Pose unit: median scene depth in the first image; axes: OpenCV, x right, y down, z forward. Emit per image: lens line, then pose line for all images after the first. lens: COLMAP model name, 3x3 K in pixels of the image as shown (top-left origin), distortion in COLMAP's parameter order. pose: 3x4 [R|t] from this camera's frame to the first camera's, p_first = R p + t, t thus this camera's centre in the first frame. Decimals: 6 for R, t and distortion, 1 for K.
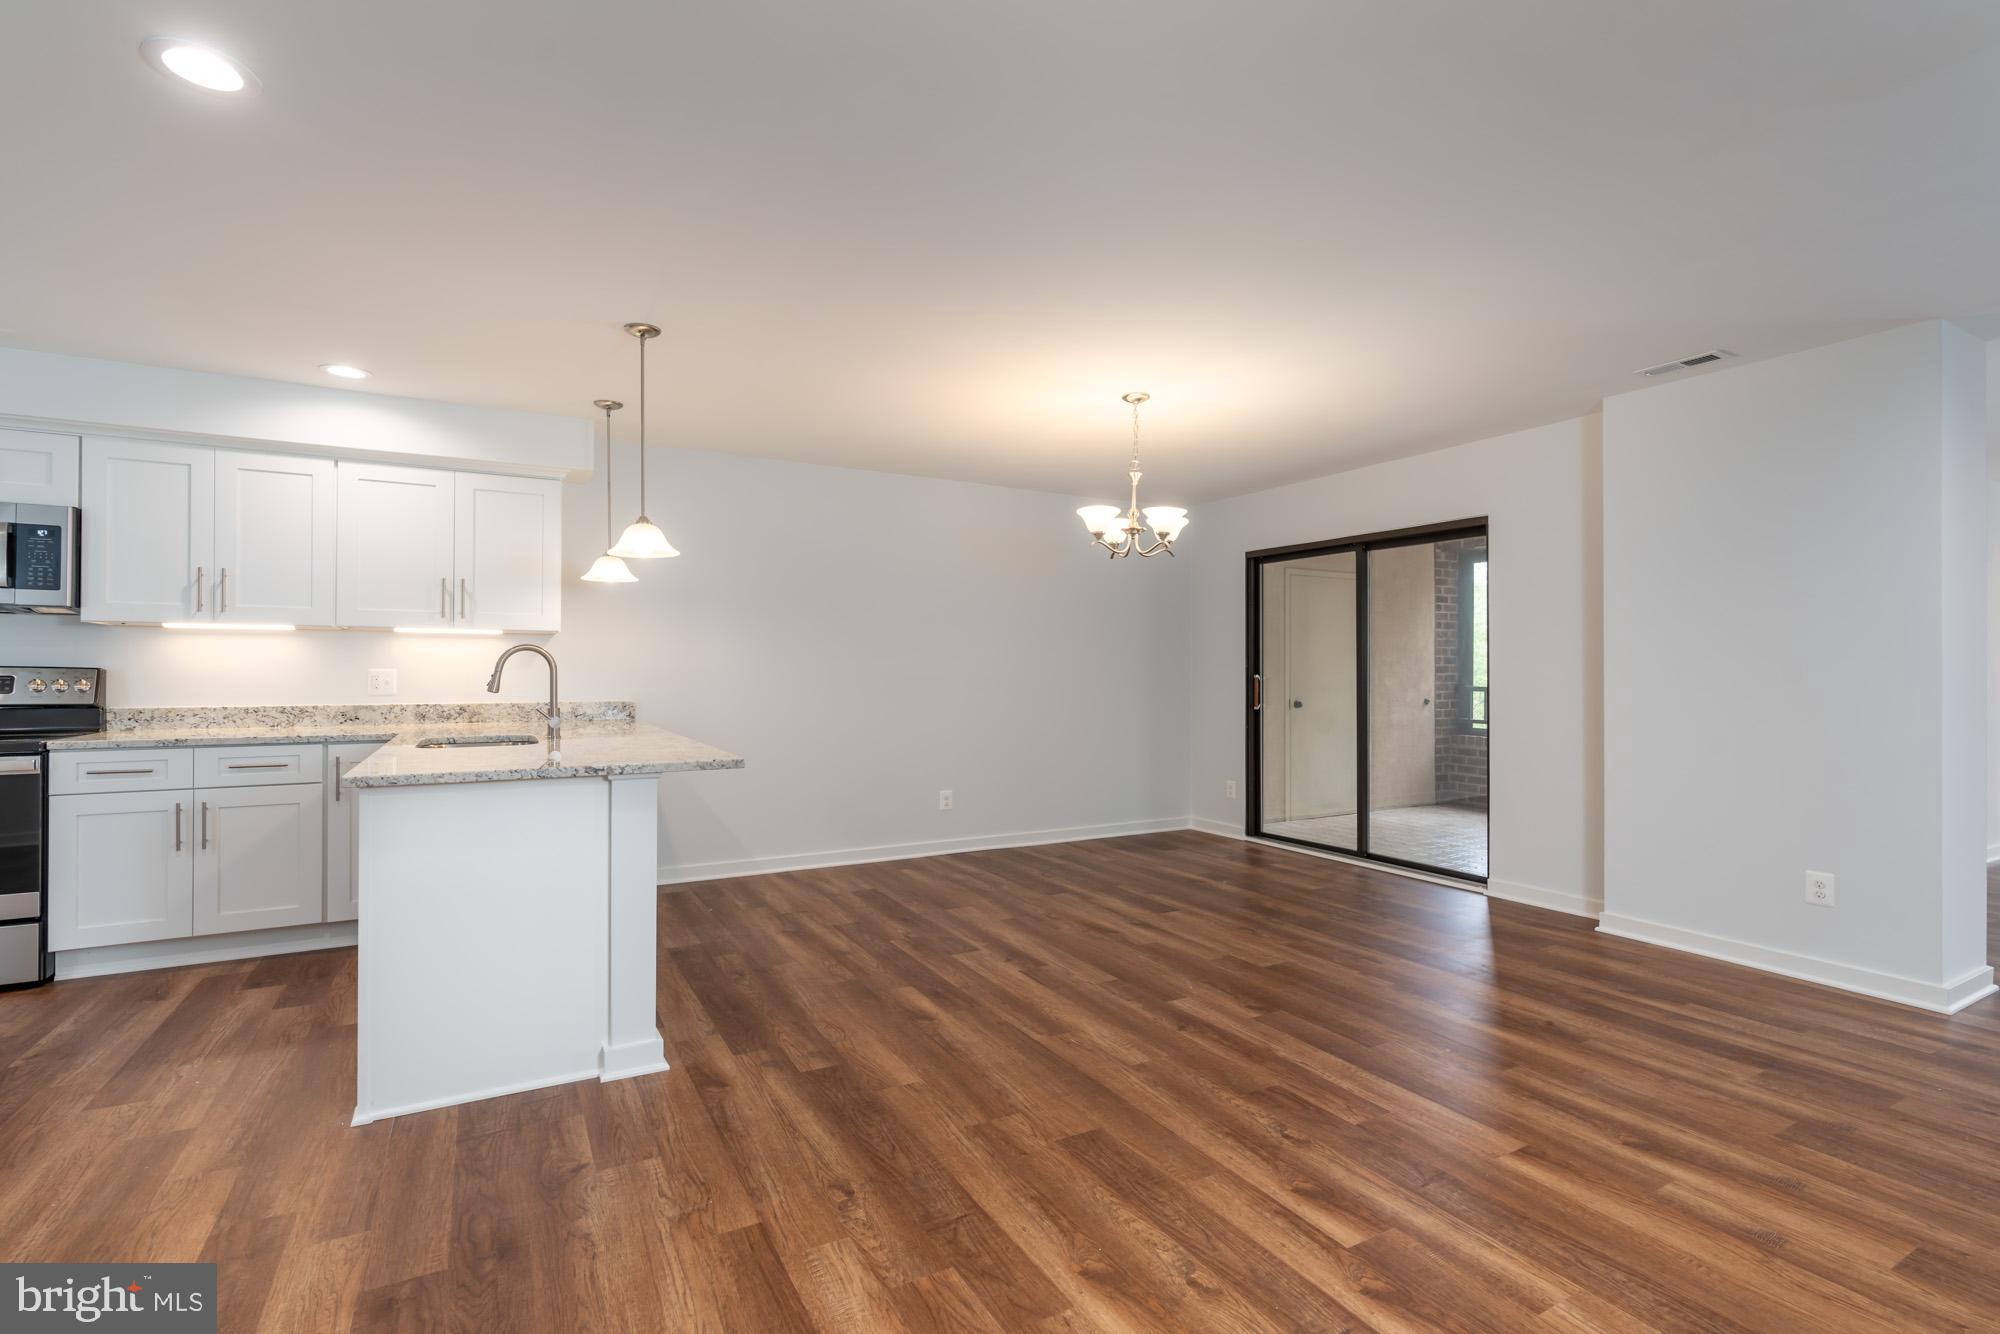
lens RADIAL K [[915.2, 0, 1003.5], [0, 915.2, 669.4], [0, 0, 1]] dist [-0.000535, 0.000702]
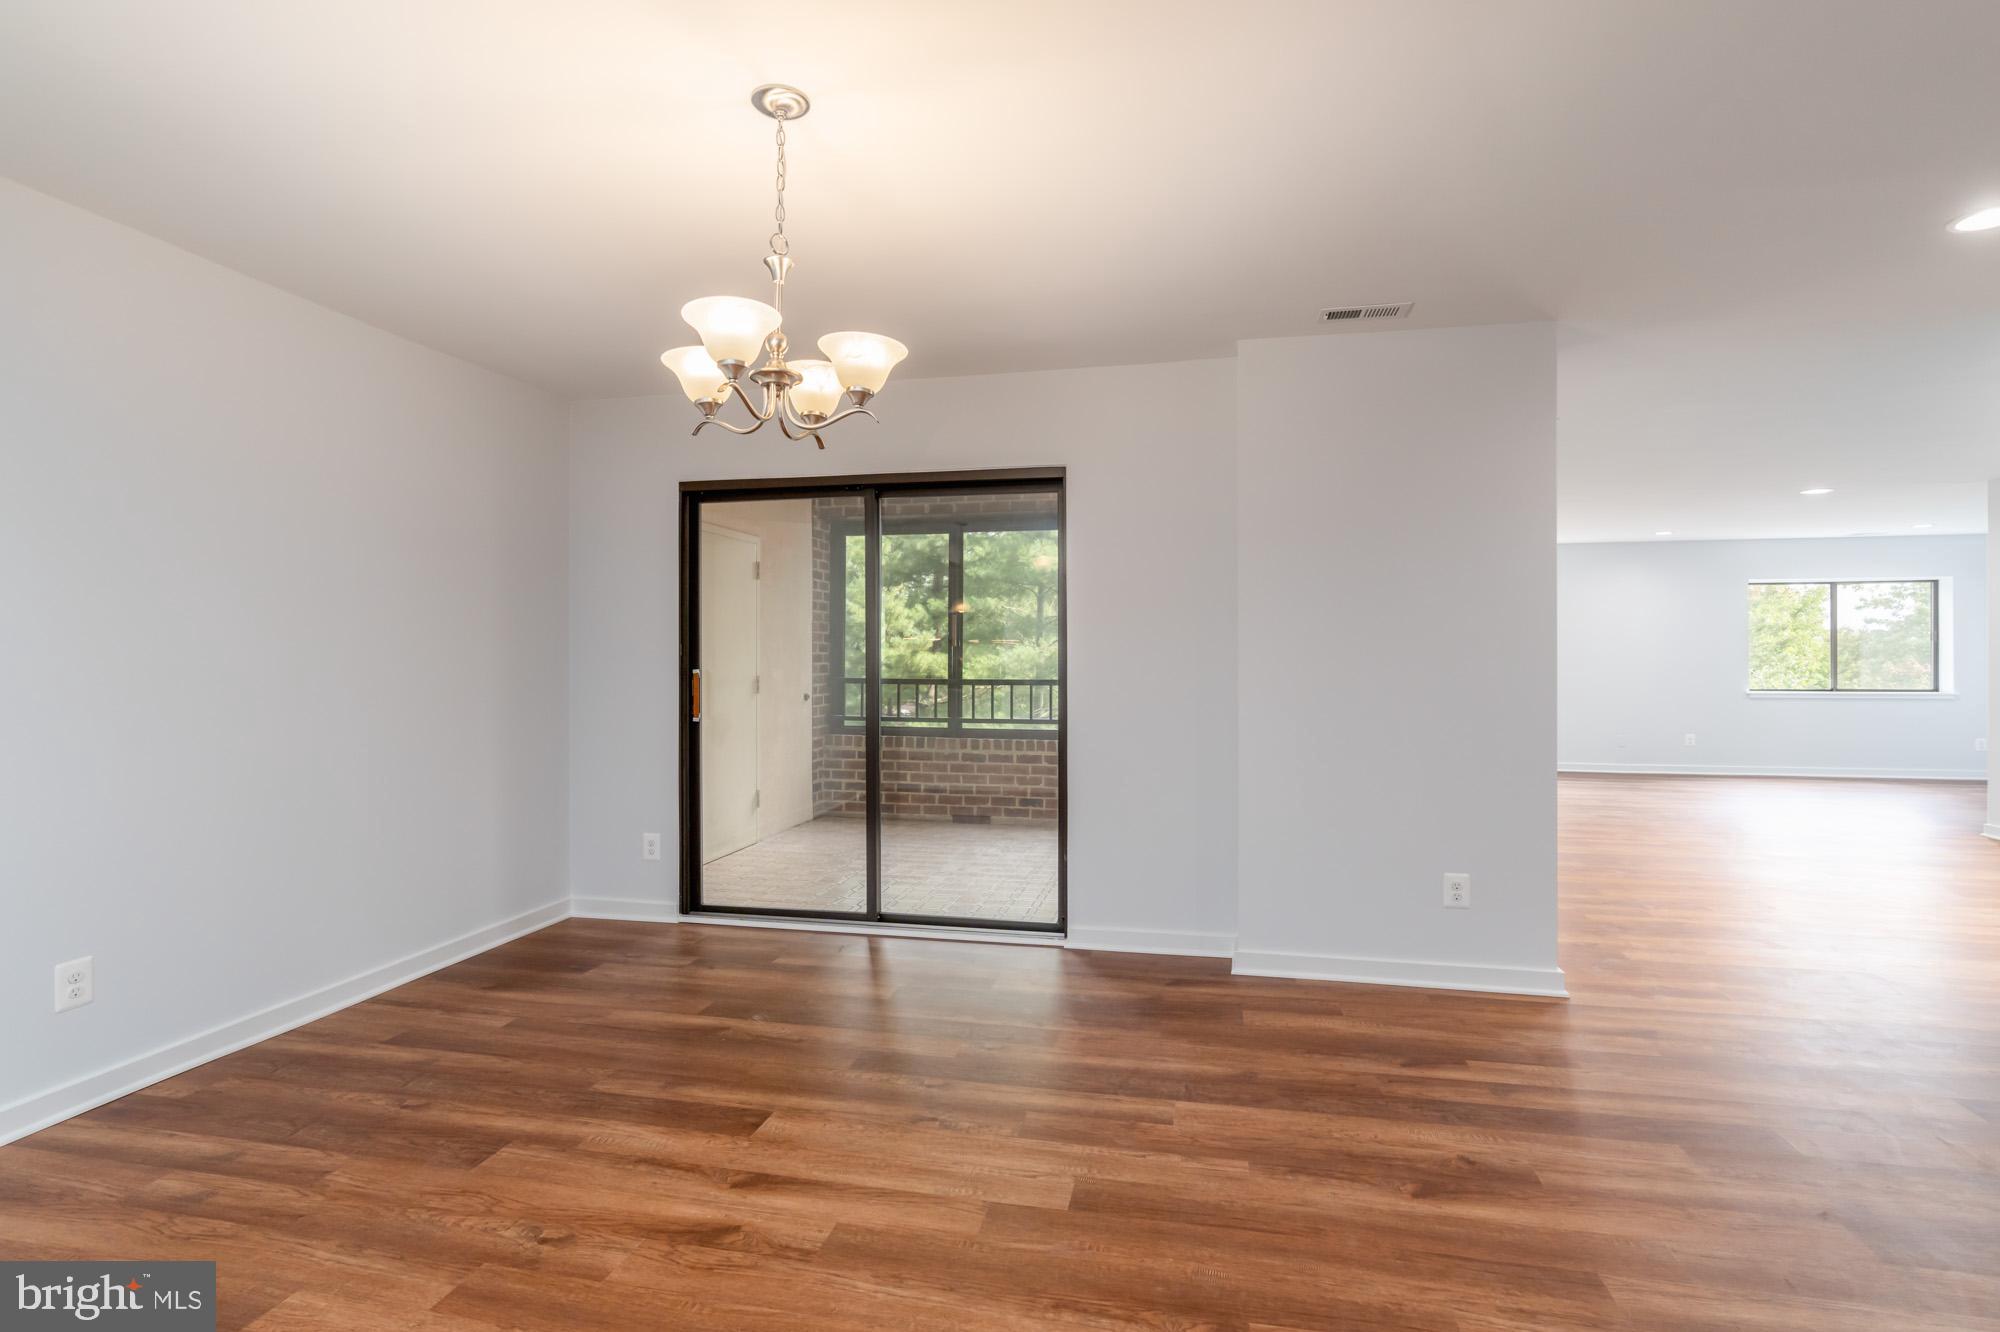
lens RADIAL K [[968.8, 0, 994.9], [0, 968.8, 664.3], [0, 0, 1]] dist [-0.003486, 0.000176]
pose [[0.665916, -0.008944, 0.745973, -0.173987], [0.001040, 0.999938, 0.011060, -0.009037], [-0.746026, -0.006589, 0.665885, 0.637962]]
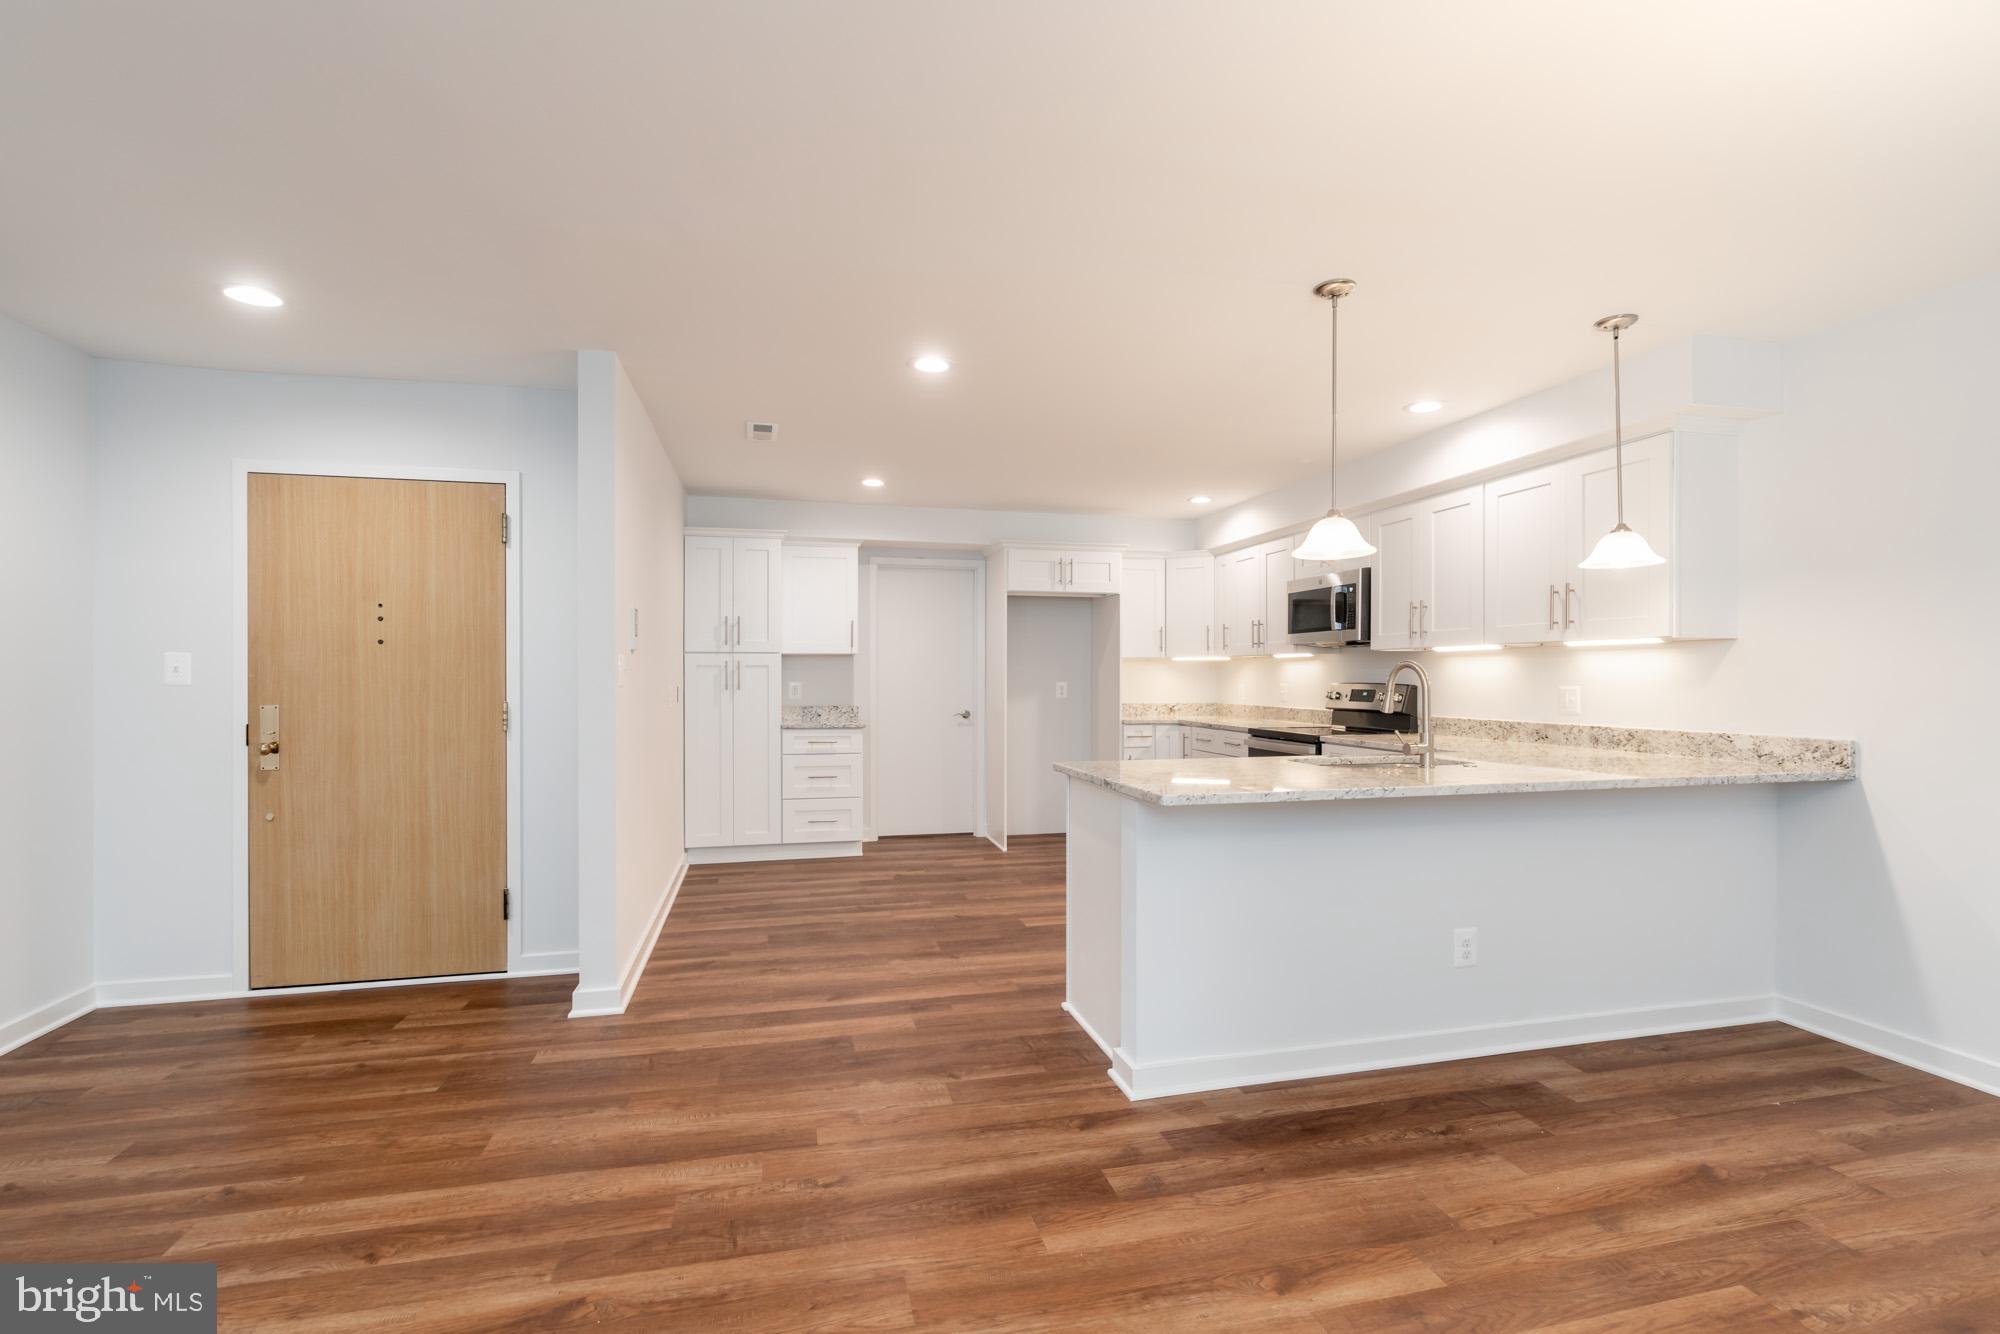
lens RADIAL K [[915.2, 0, 1003.5], [0, 915.2, 669.4], [0, 0, 1]] dist [-0.000535, 0.000702]
pose [[-0.261806, -0.011554, -0.965051, 0.454150], [0.002025, 0.999920, -0.012521, -0.008636], [0.965119, -0.005233, -0.261761, 0.826165]]
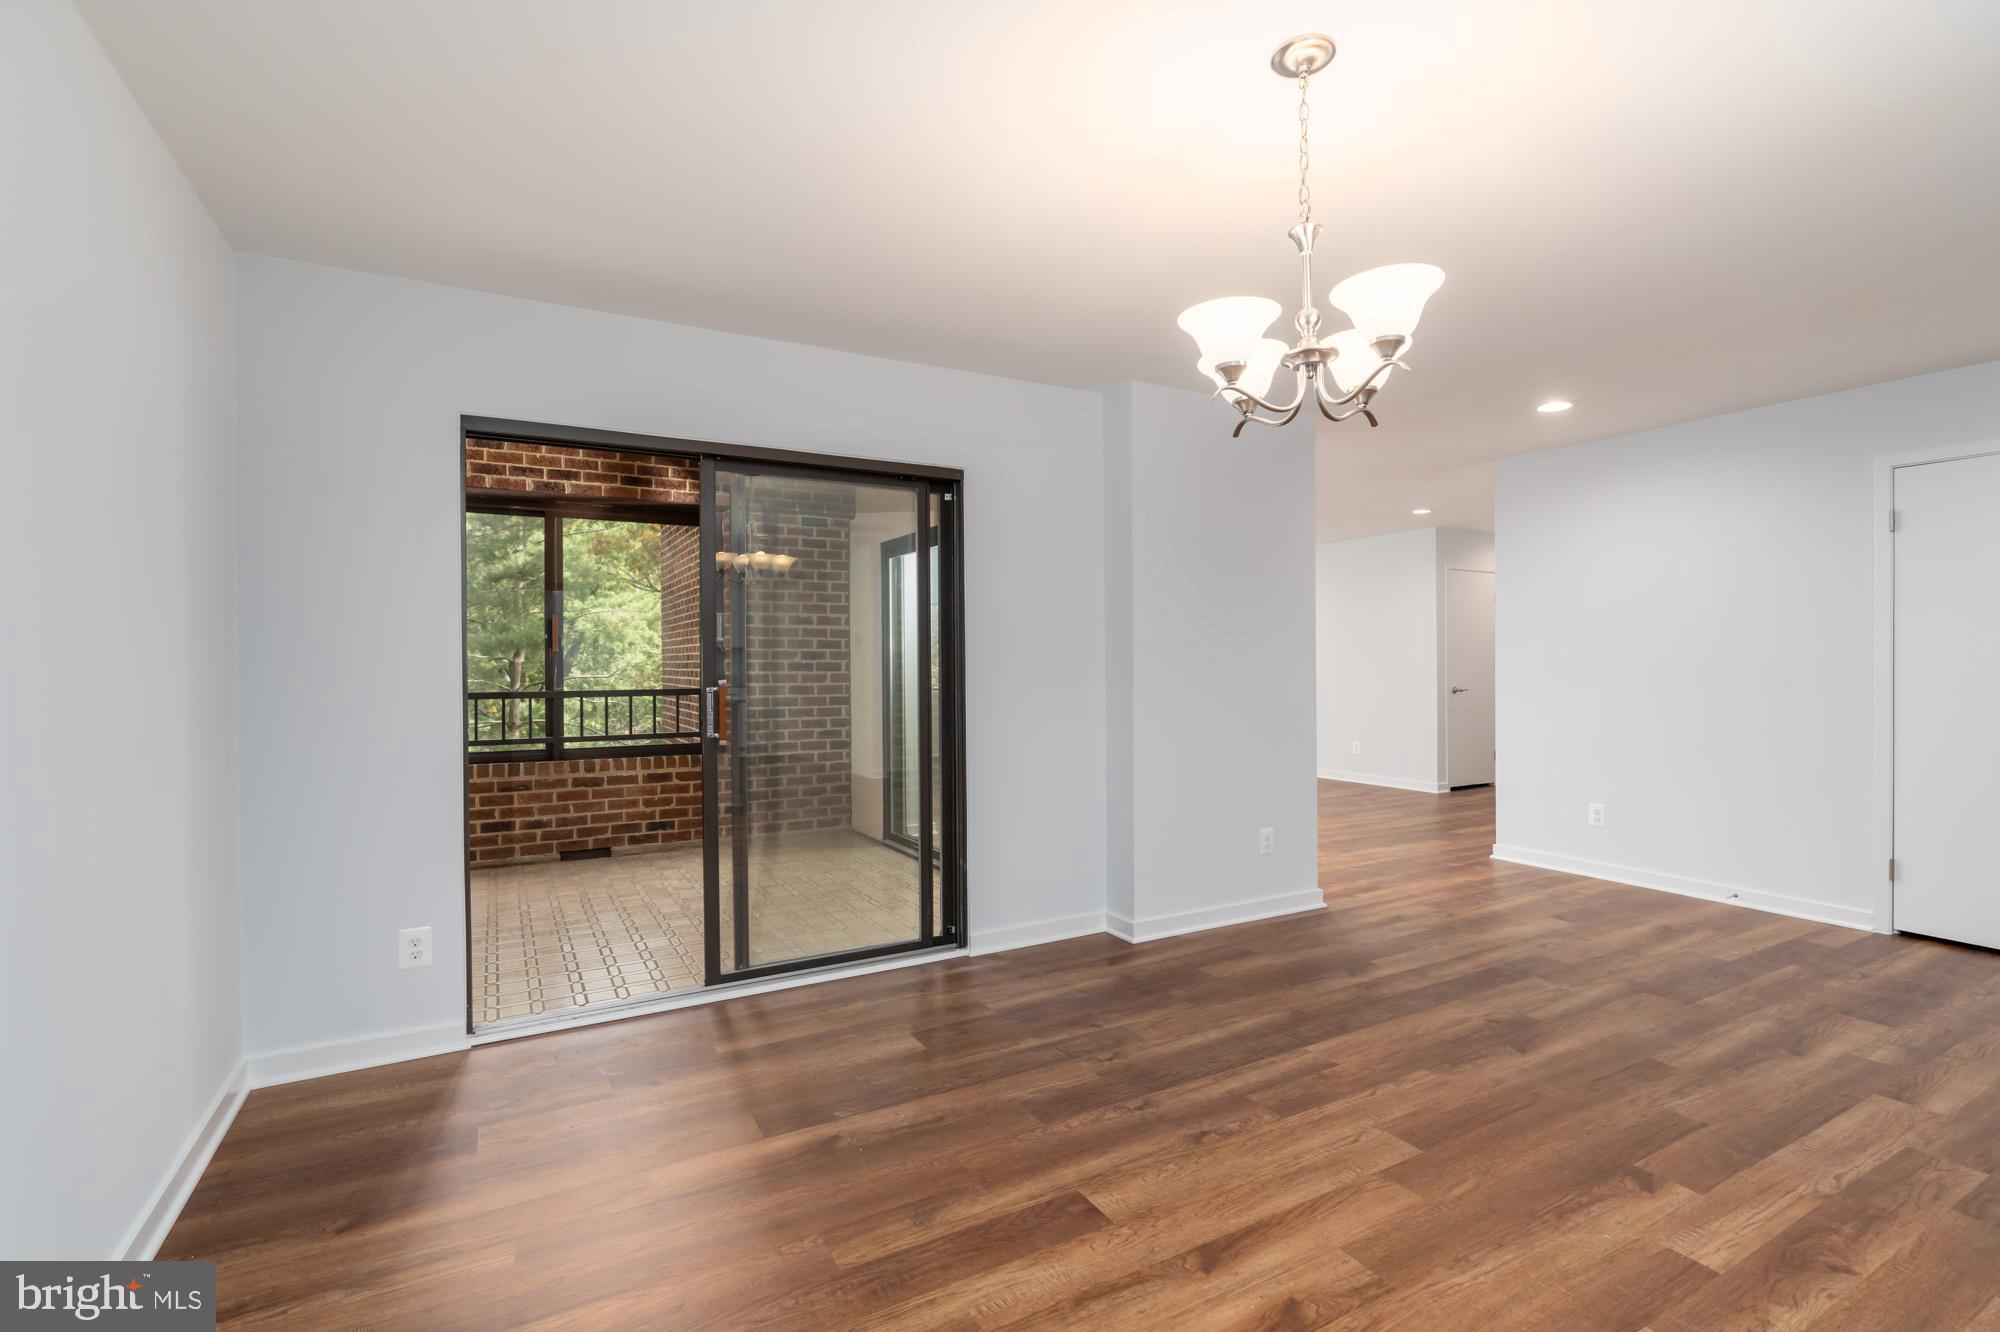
lens RADIAL K [[915.0, 0, 1000.0], [0, 915.0, 666.0], [0, 0, 1]] dist [-0.005986, 0.000778]
pose [[0.000768, -0.007887, 0.999969, -0.326874], [0.003735, 0.999962, 0.007884, -0.009445], [-0.999993, 0.003729, 0.000797, 1.265820]]
